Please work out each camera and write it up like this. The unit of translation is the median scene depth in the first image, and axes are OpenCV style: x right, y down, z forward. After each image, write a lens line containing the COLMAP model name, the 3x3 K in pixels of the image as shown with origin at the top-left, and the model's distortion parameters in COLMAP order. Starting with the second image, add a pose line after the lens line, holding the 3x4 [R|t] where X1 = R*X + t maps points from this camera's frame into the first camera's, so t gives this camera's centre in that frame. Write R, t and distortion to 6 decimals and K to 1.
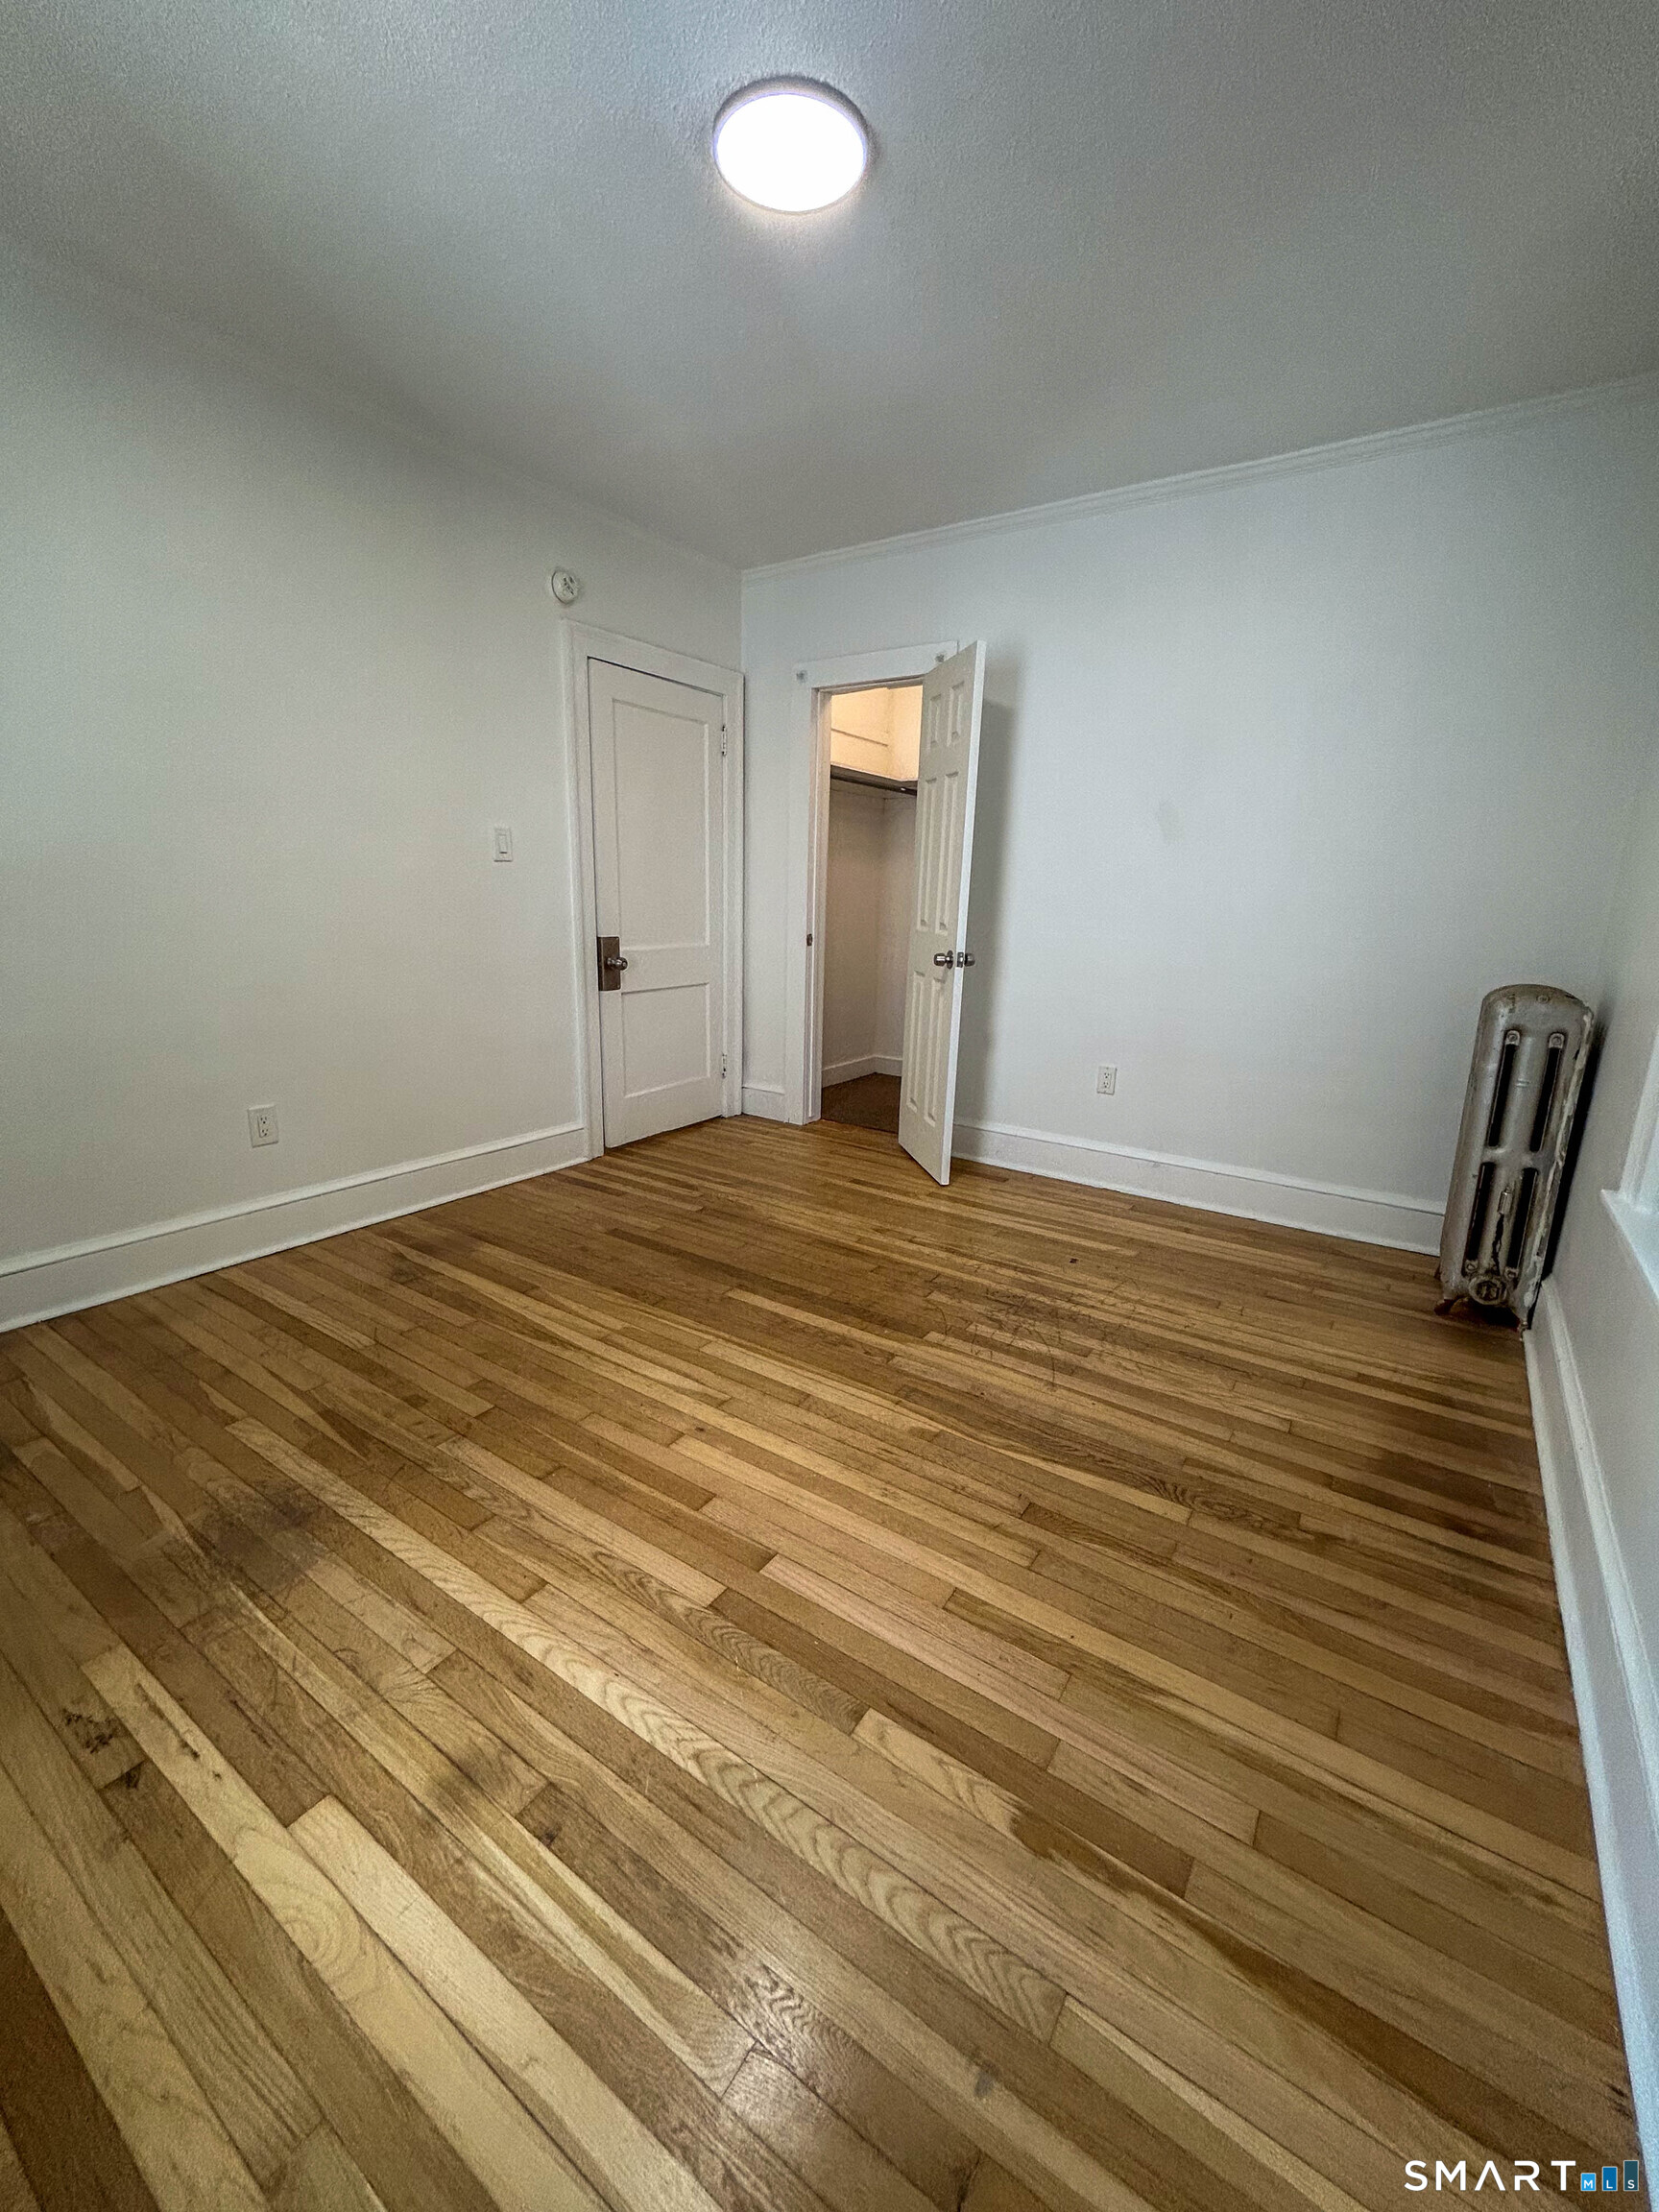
lens RADIAL K [[890.3, 0, 837.6], [0, 890.3, 1105.2], [0, 0, 1]] dist [-0.001382, 0.000668]
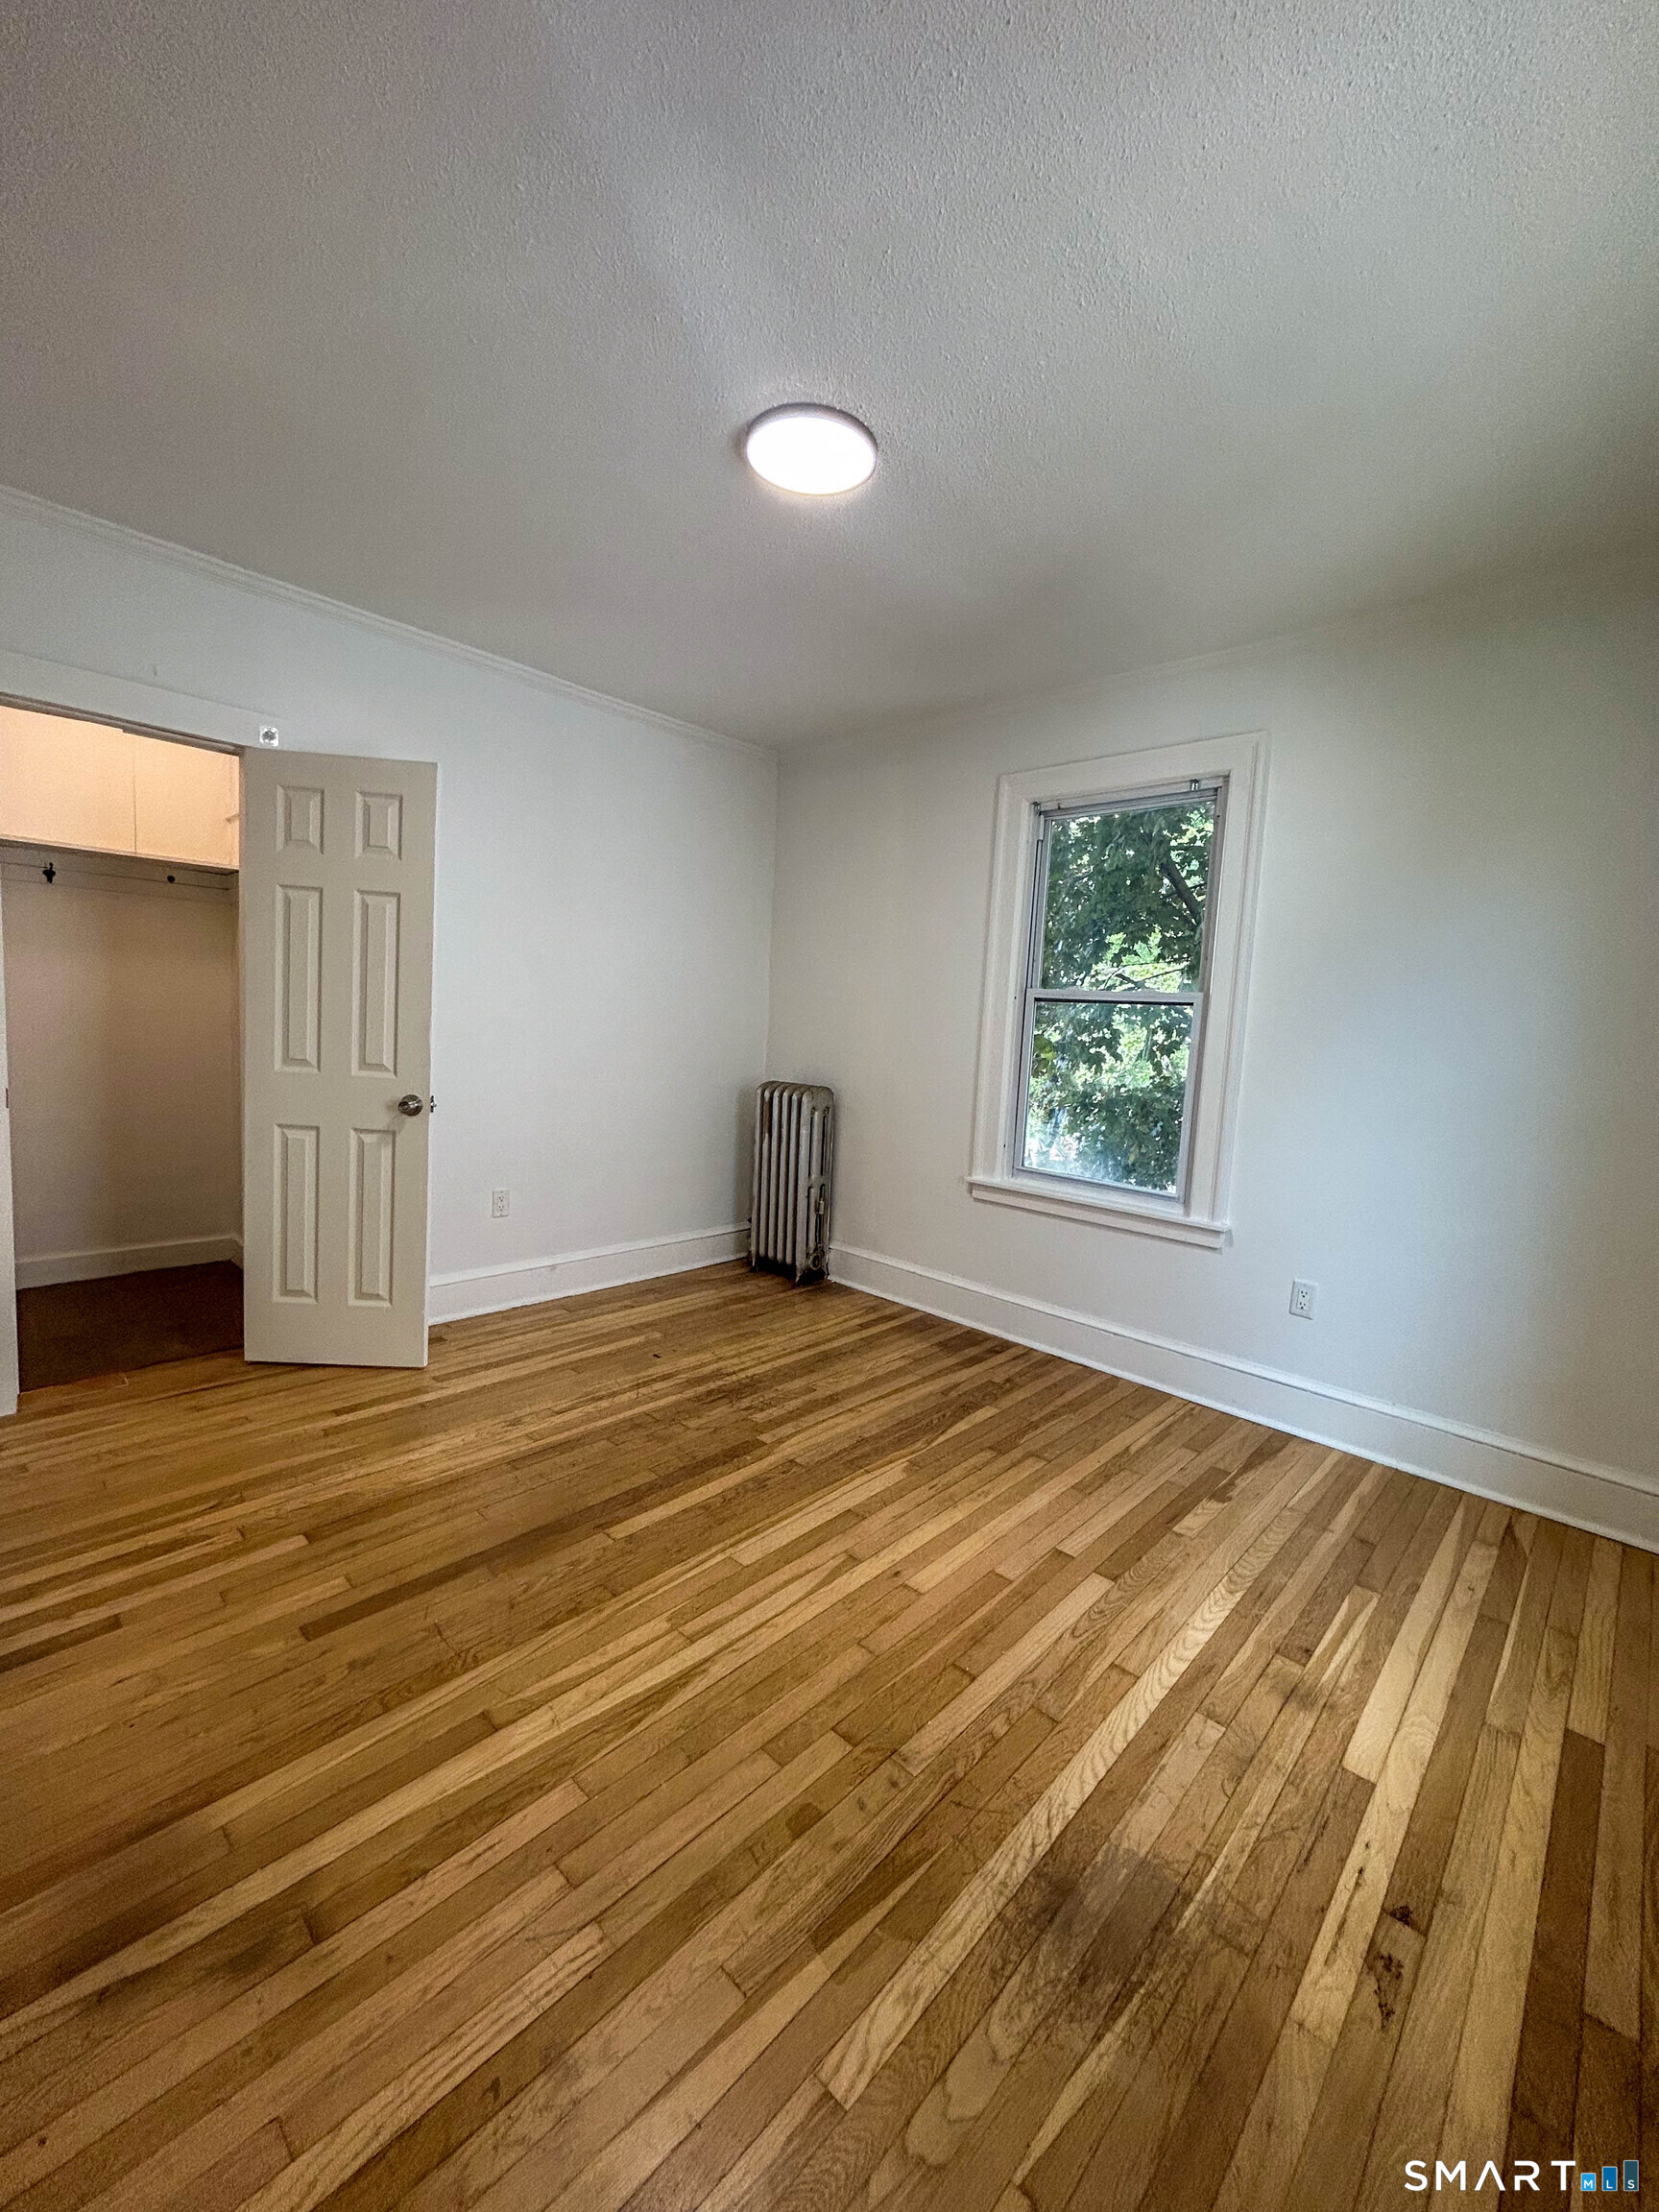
lens RADIAL K [[890.3, 0, 830.0], [0, 890.3, 1103.4], [0, 0, 1]] dist [-0.001382, 0.000668]
pose [[0.161287, -0.112059, 0.980525, -1.031596], [0.186246, 0.979137, 0.081264, -0.253252], [-0.969174, 0.169512, 0.178793, 0.722928]]
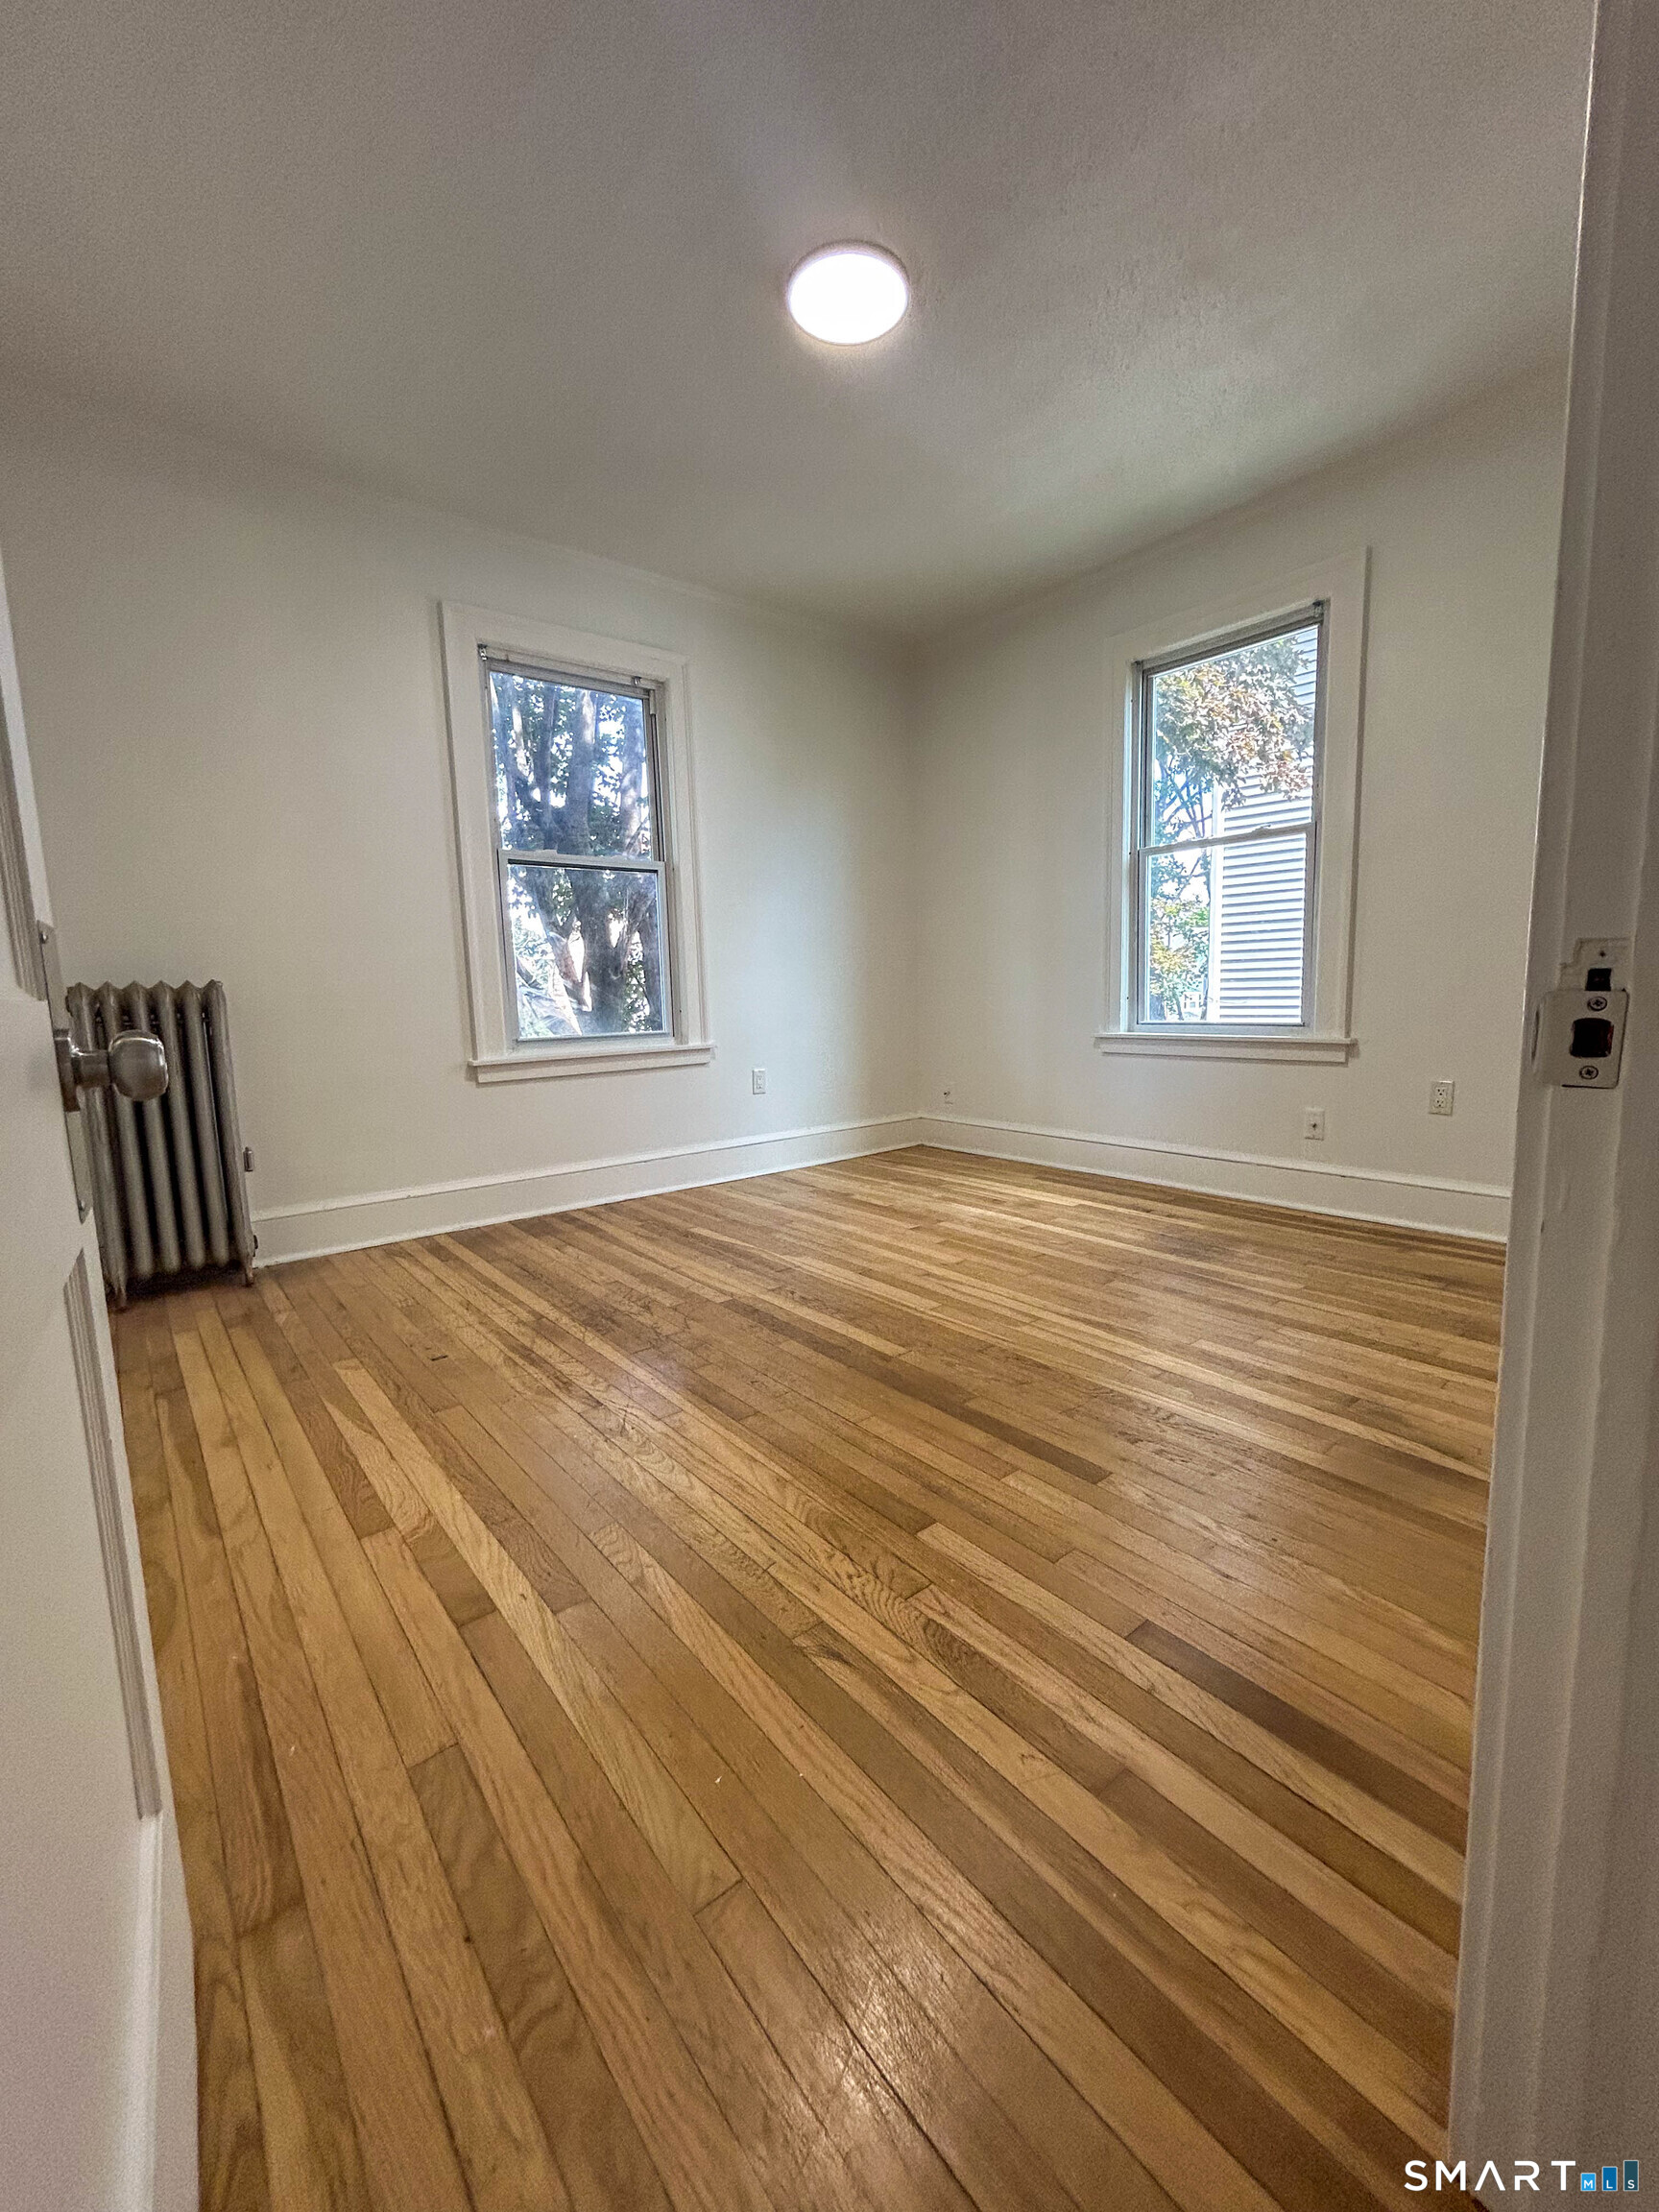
lens RADIAL K [[890.3, 0, 835.6], [0, 890.3, 1099.0], [0, 0, 1]] dist [-0.001382, 0.000668]
pose [[-0.957227, -0.036707, 0.286999, -0.352071], [0.071100, 0.931663, 0.356299, -0.366060], [-0.280465, 0.361465, -0.889203, 2.019096]]
